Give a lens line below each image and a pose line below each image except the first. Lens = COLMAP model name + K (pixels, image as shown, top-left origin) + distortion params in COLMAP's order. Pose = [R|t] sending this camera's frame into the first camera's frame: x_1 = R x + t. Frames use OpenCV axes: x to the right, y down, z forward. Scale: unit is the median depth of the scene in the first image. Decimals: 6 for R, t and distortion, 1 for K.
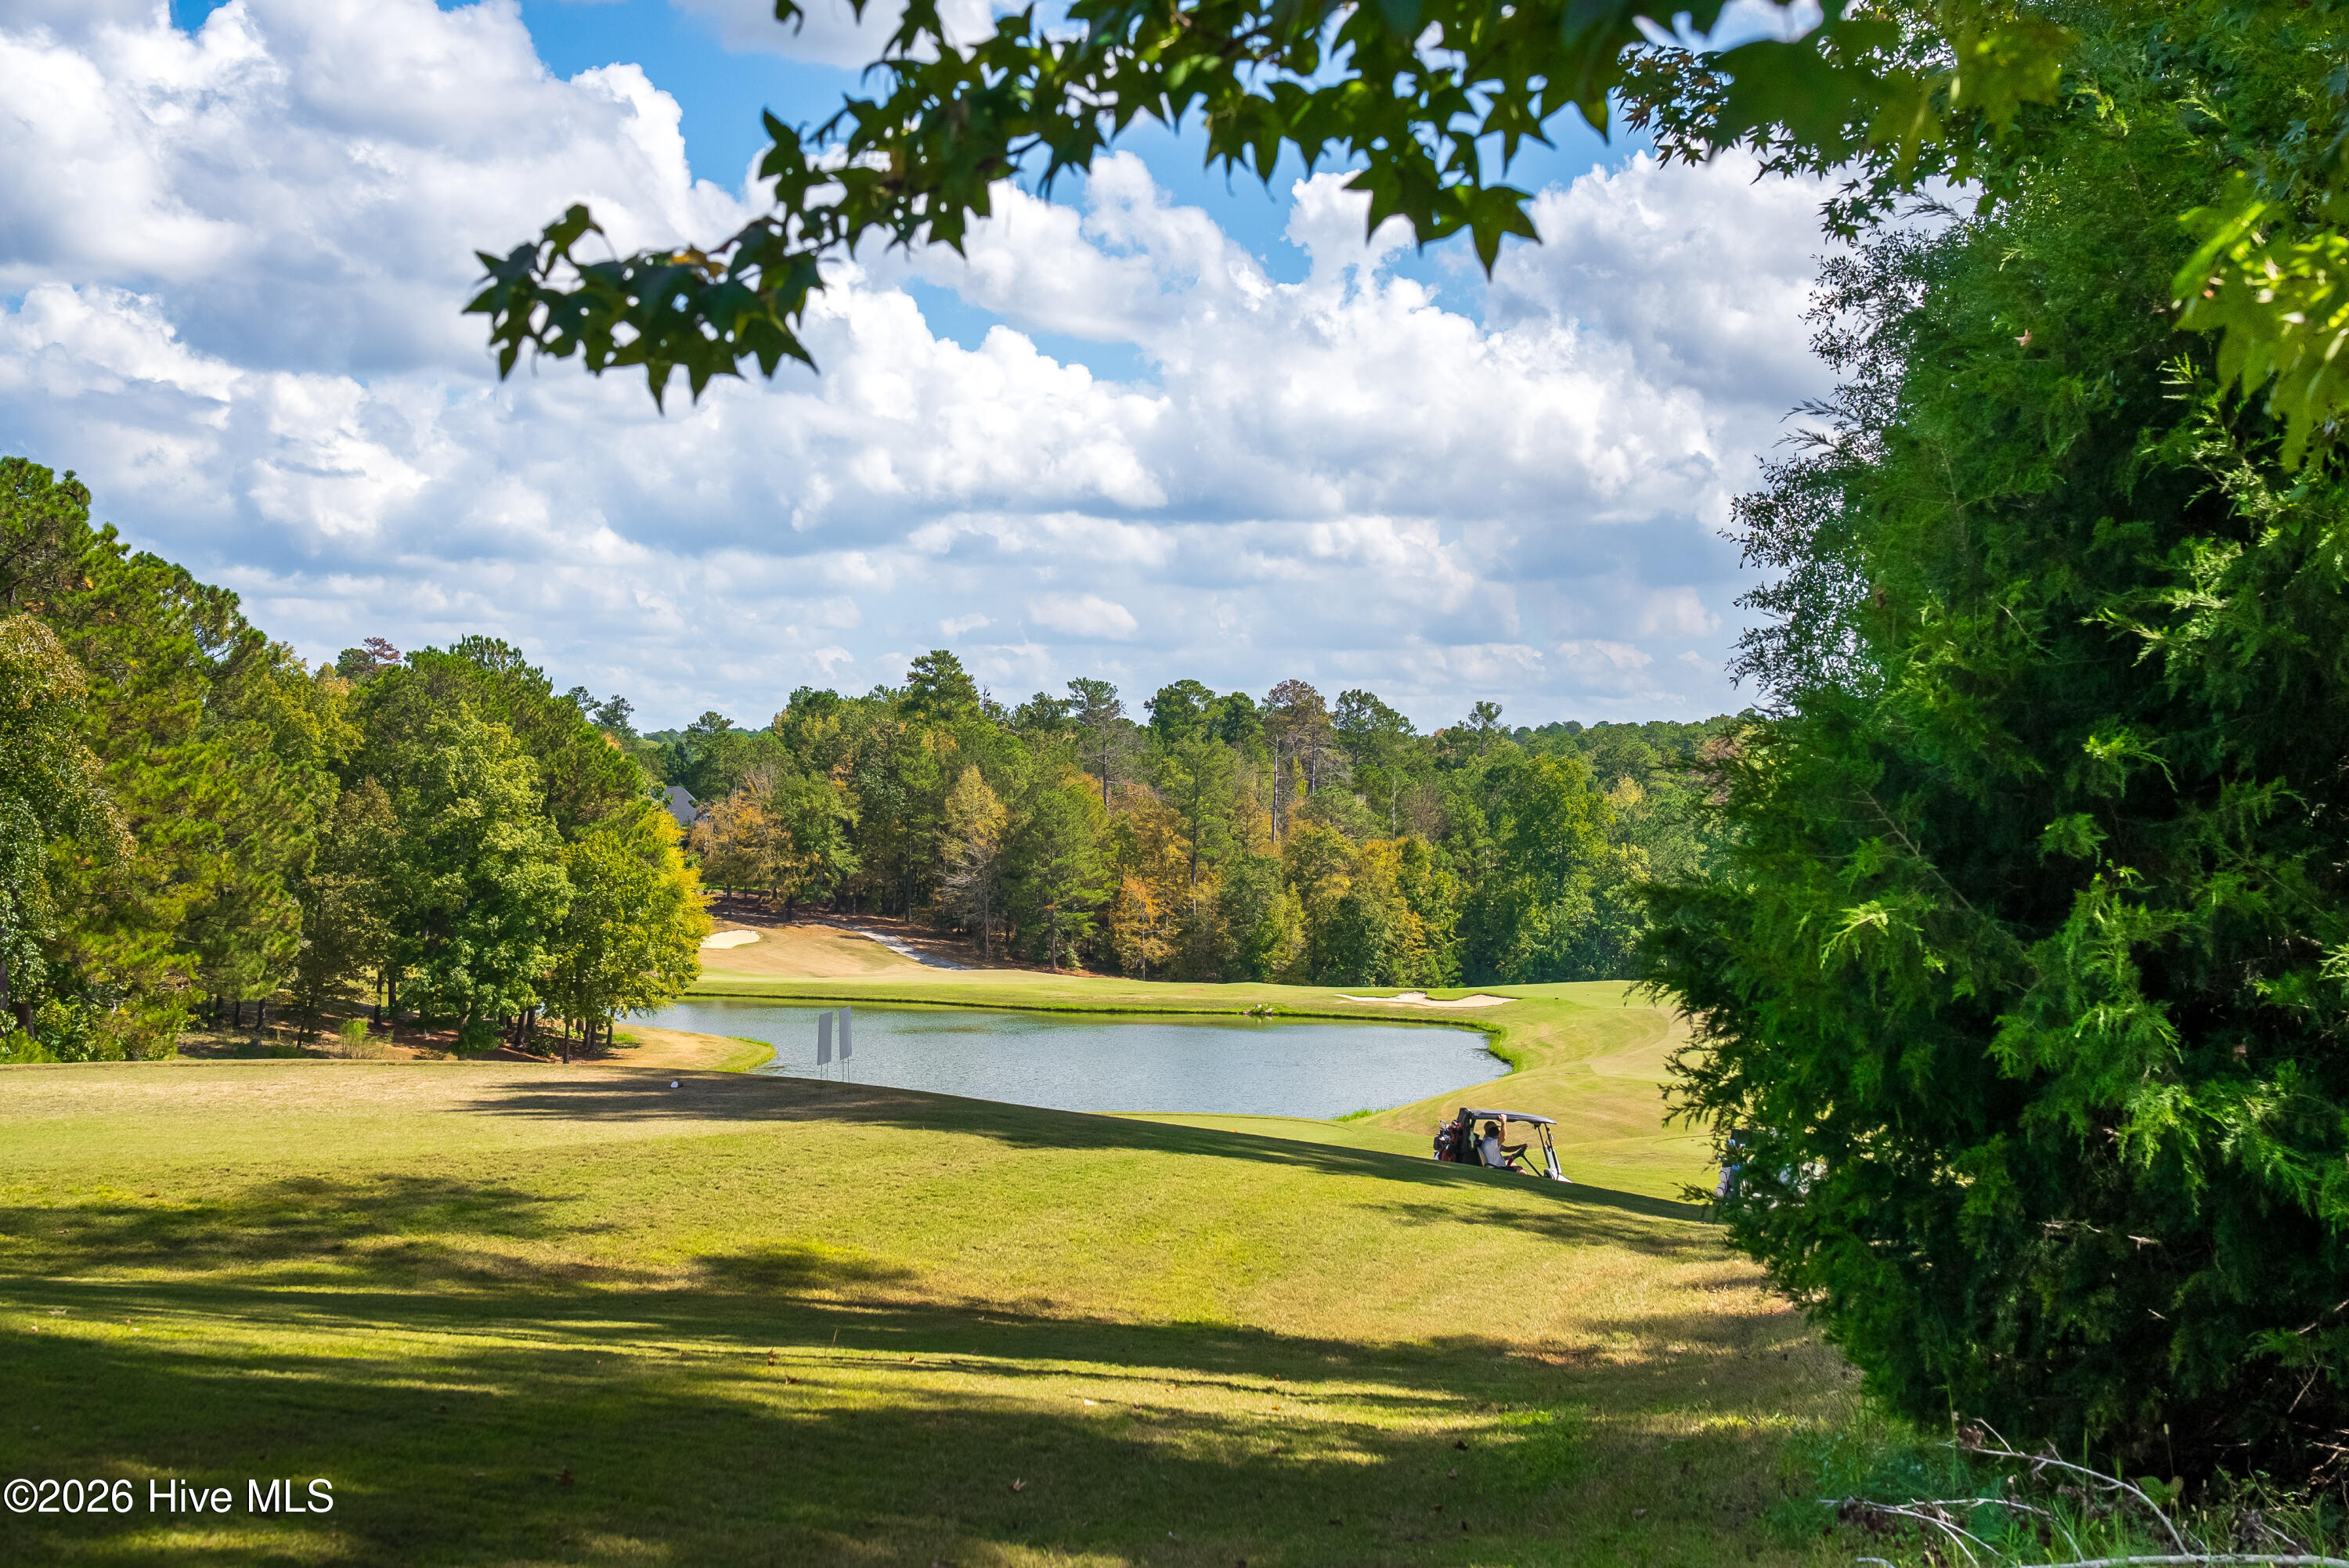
lens RADIAL K [[3881.7, 0, 1174.5], [0, 3881.7, 784.0], [0, 0, 1]] dist [0.179571, 0.059072]
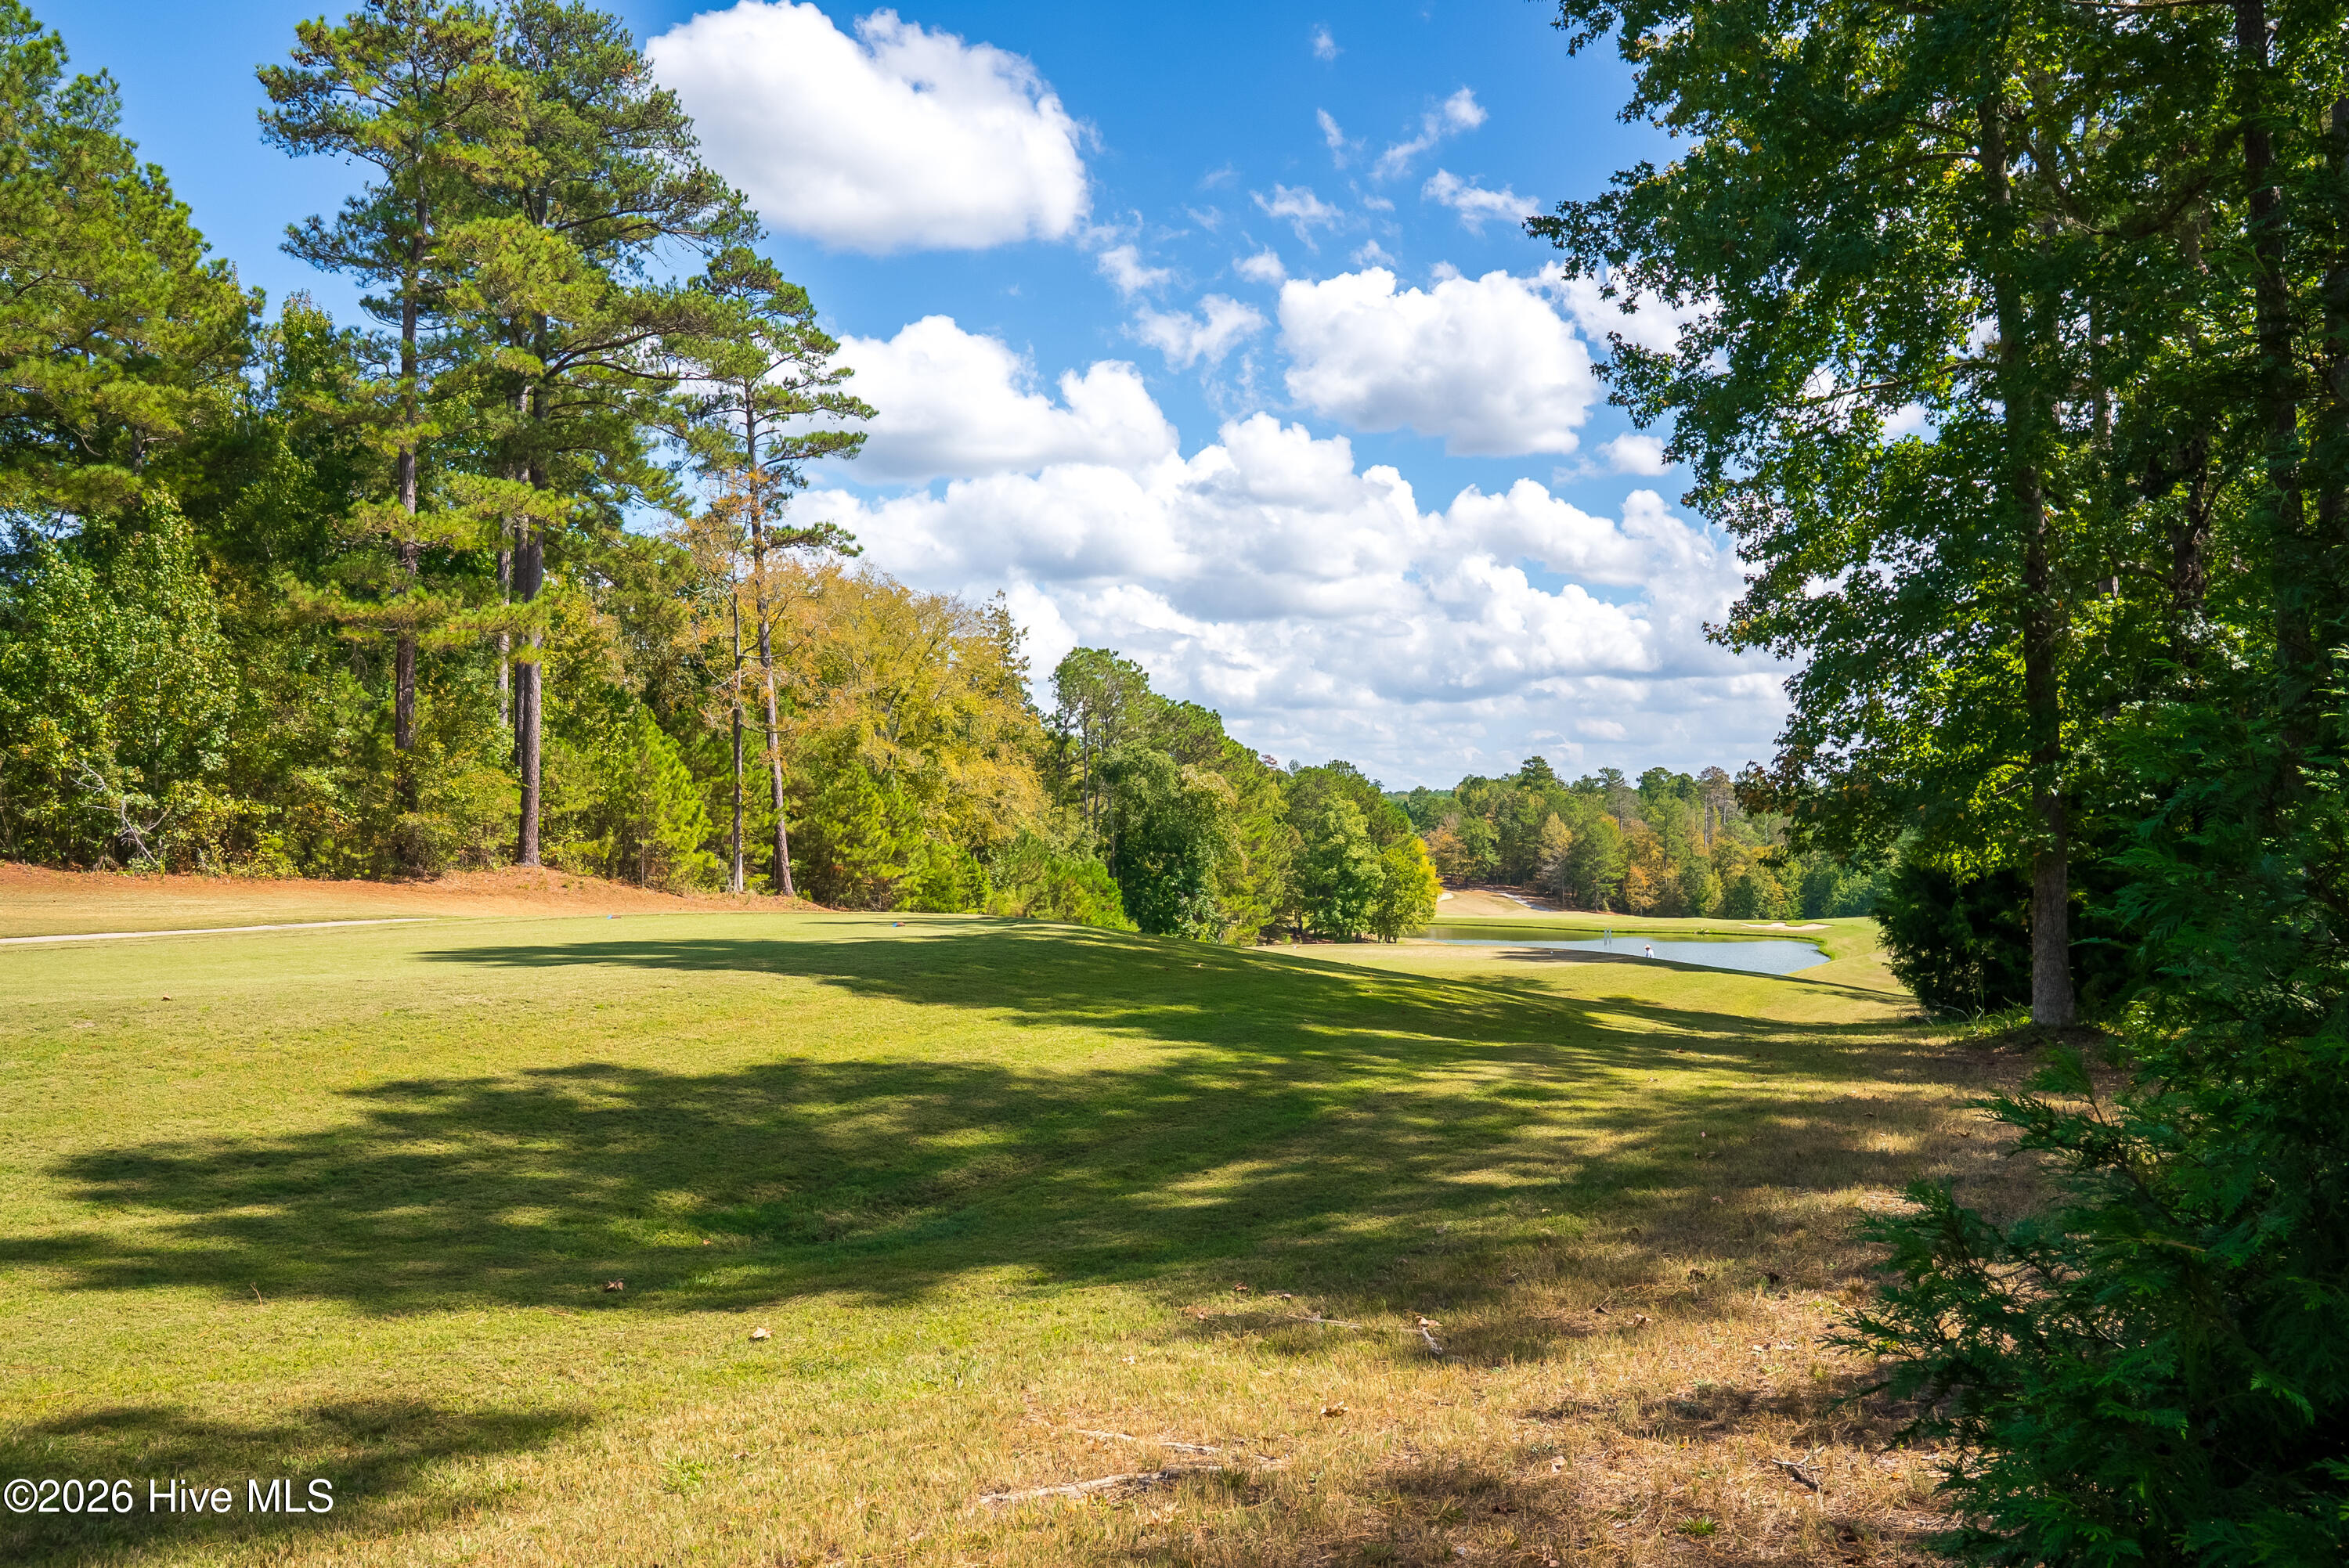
lens RADIAL K [[2128.0, 0, 1174.5], [0, 2128.0, 784.0], [0, 0, 1]] dist [-0.005071, 0.000401]
pose [[0.977924, -0.014185, -0.208478, -0.013774], [0.011707, 0.999845, -0.013116, -0.007375], [0.208632, 0.010386, 0.977939, -0.144614]]
